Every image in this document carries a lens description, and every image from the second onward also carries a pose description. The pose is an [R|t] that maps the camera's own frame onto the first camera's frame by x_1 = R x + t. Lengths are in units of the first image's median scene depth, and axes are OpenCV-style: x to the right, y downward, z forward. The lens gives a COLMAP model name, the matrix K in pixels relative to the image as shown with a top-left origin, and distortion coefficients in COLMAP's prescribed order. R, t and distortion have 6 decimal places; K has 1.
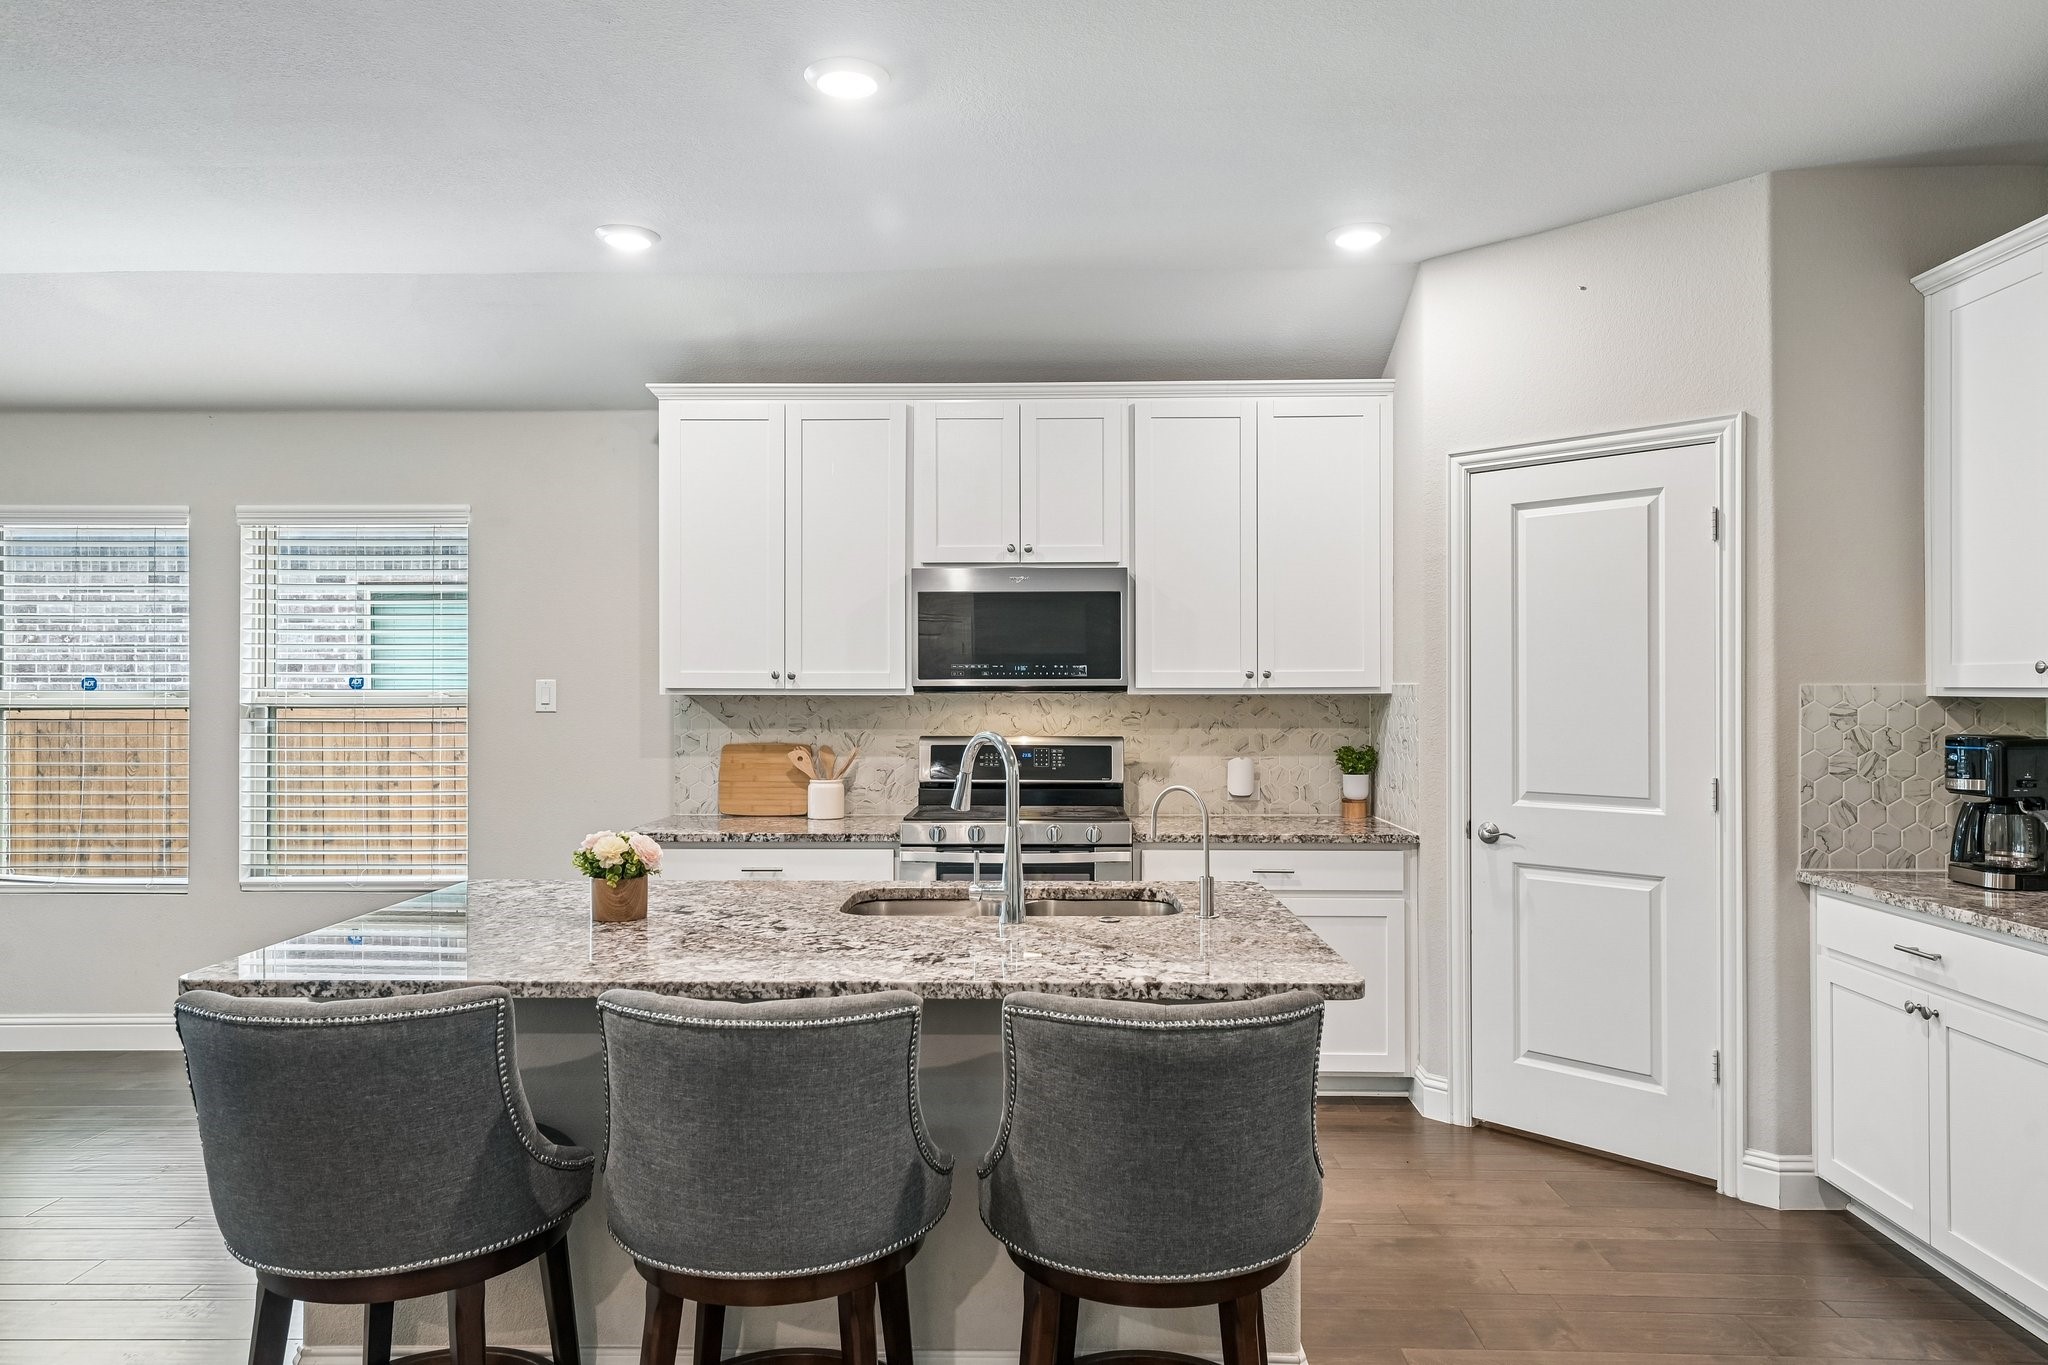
lens RADIAL K [[1302.4, 0, 1027.4], [0, 1302.4, 699.8], [0, 0, 1]] dist [0.018075, 0.000518]
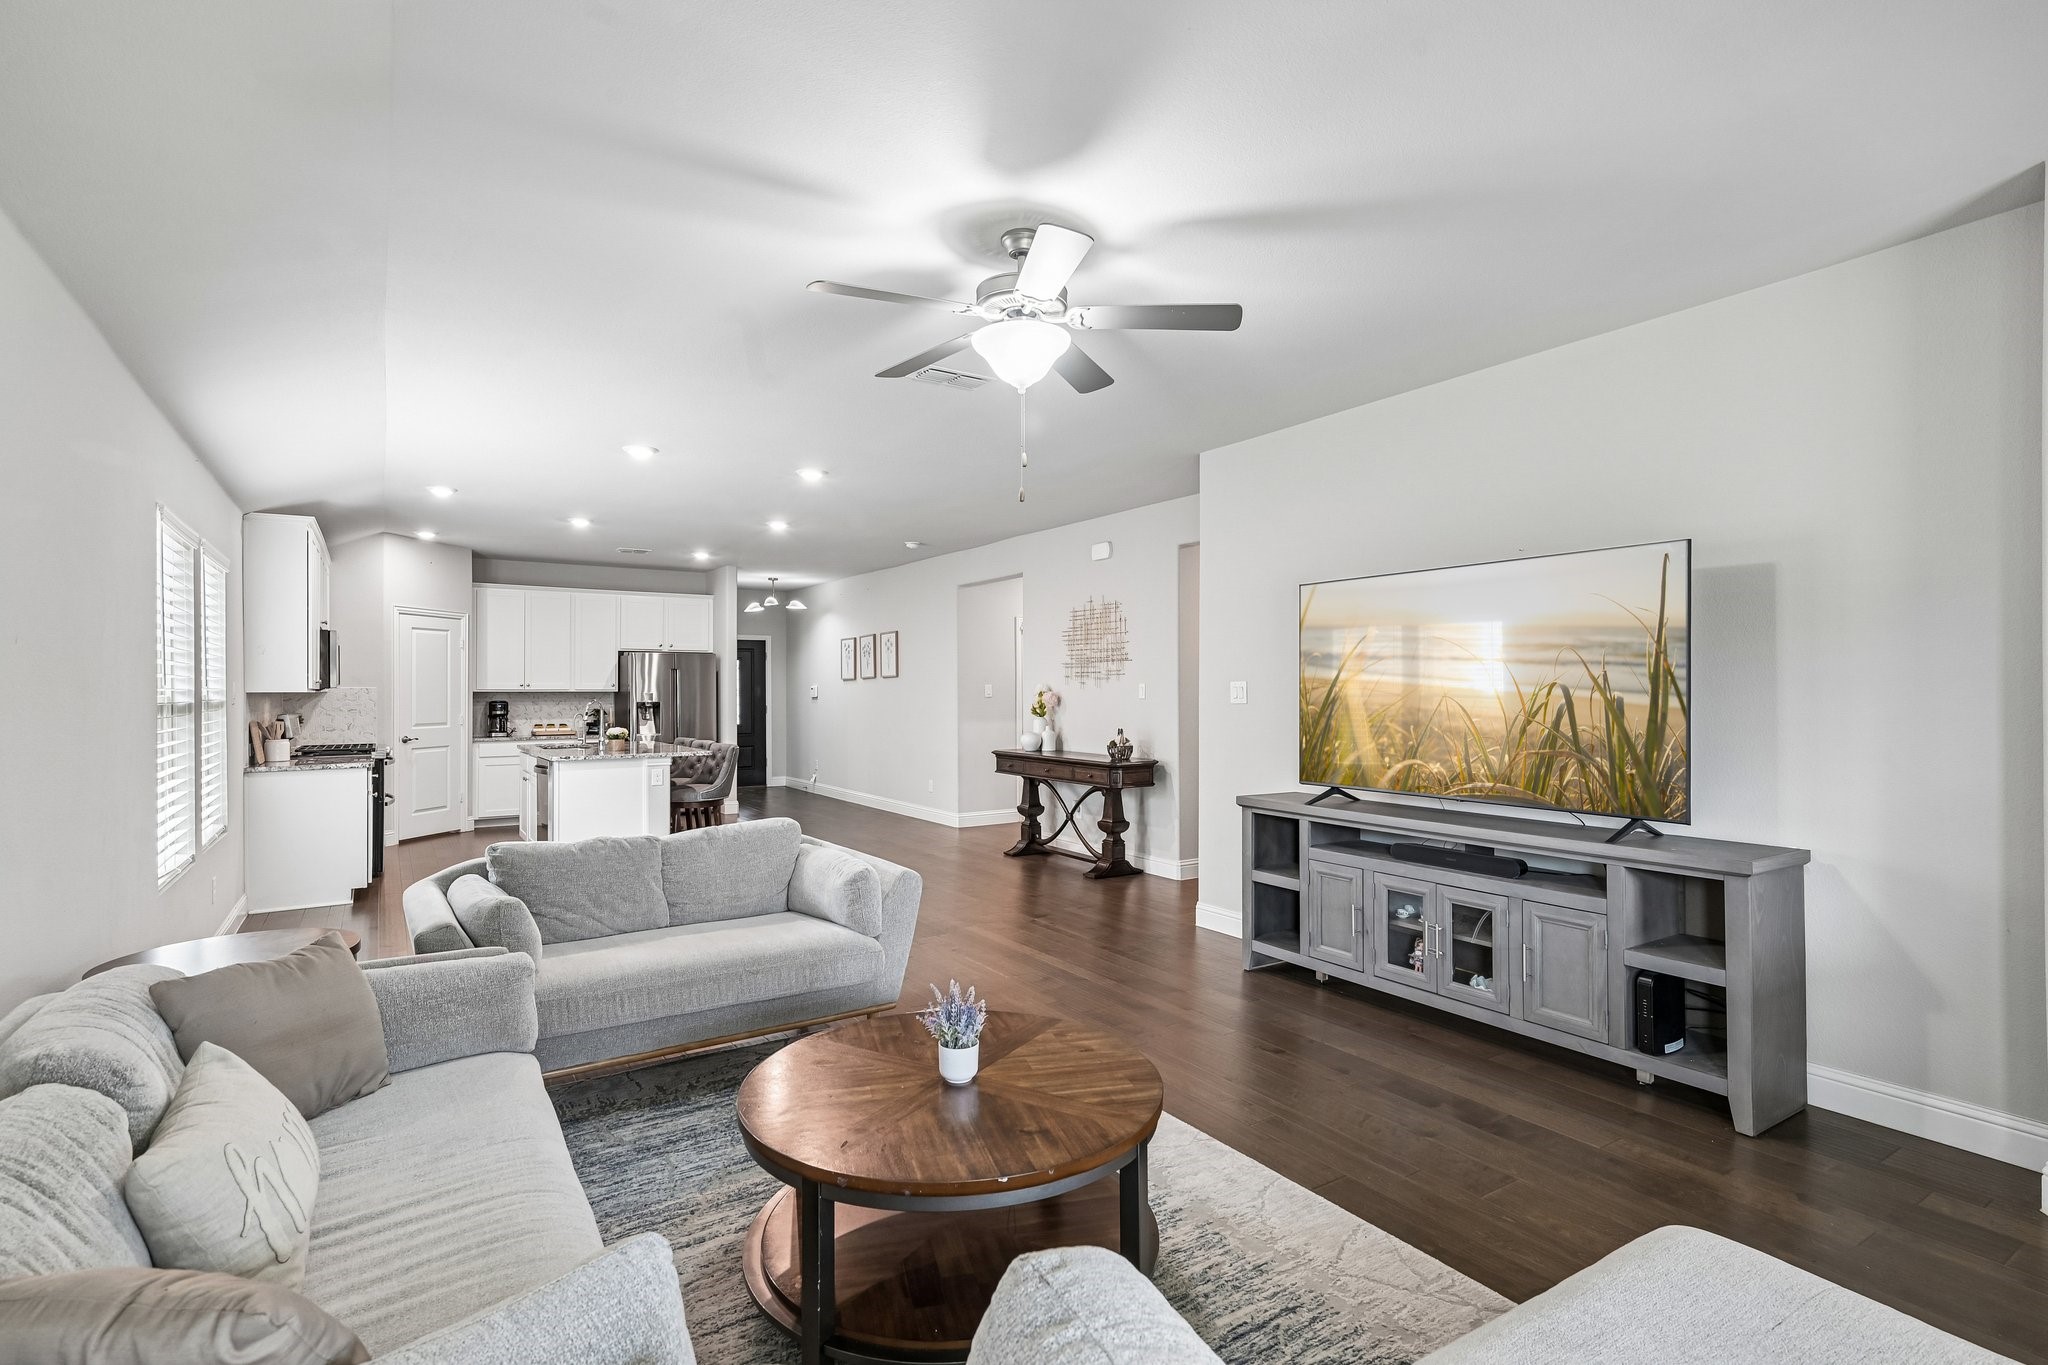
lens RADIAL K [[997.7, 0, 1025.3], [0, 997.7, 682.3], [0, 0, 1]] dist [0.013171, 0.003160]
pose [[-0.559430, 0.006477, 0.828852, -1.967854], [0.006829, 0.999972, -0.003205, -0.006717], [-0.828849, 0.003867, -0.559459, 0.963871]]
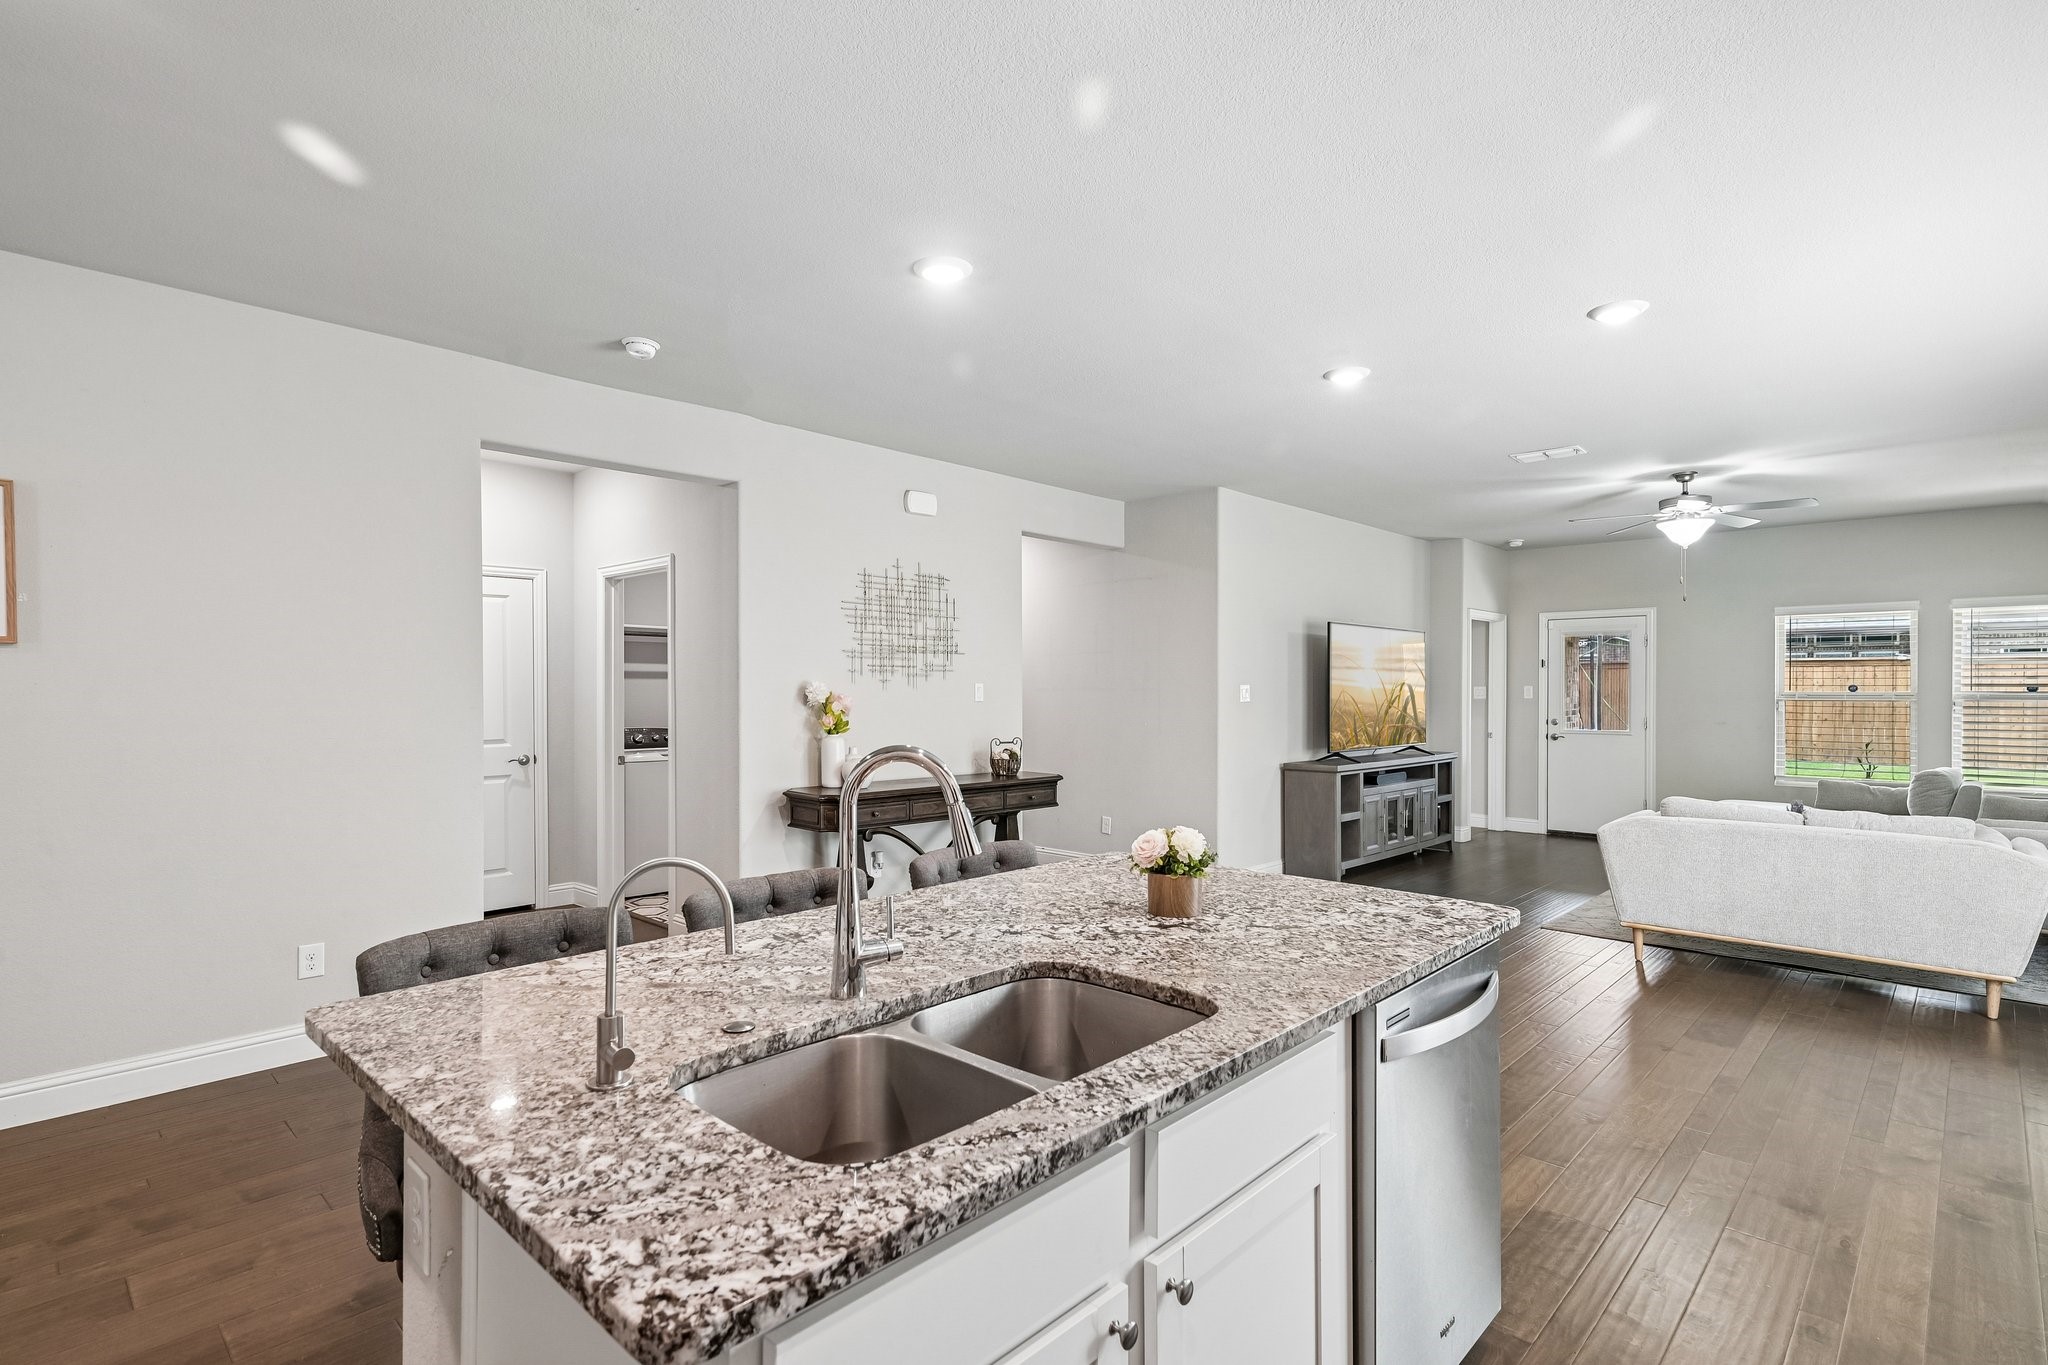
lens RADIAL K [[997.7, 0, 1028.7], [0, 997.7, 690.7], [0, 0, 1]] dist [0.013171, 0.003160]
pose [[-0.674621, 0.000124, -0.738164, 0.199801], [-0.006400, 0.999961, 0.006017, -0.006468], [0.738136, 0.008783, -0.674594, 0.855865]]
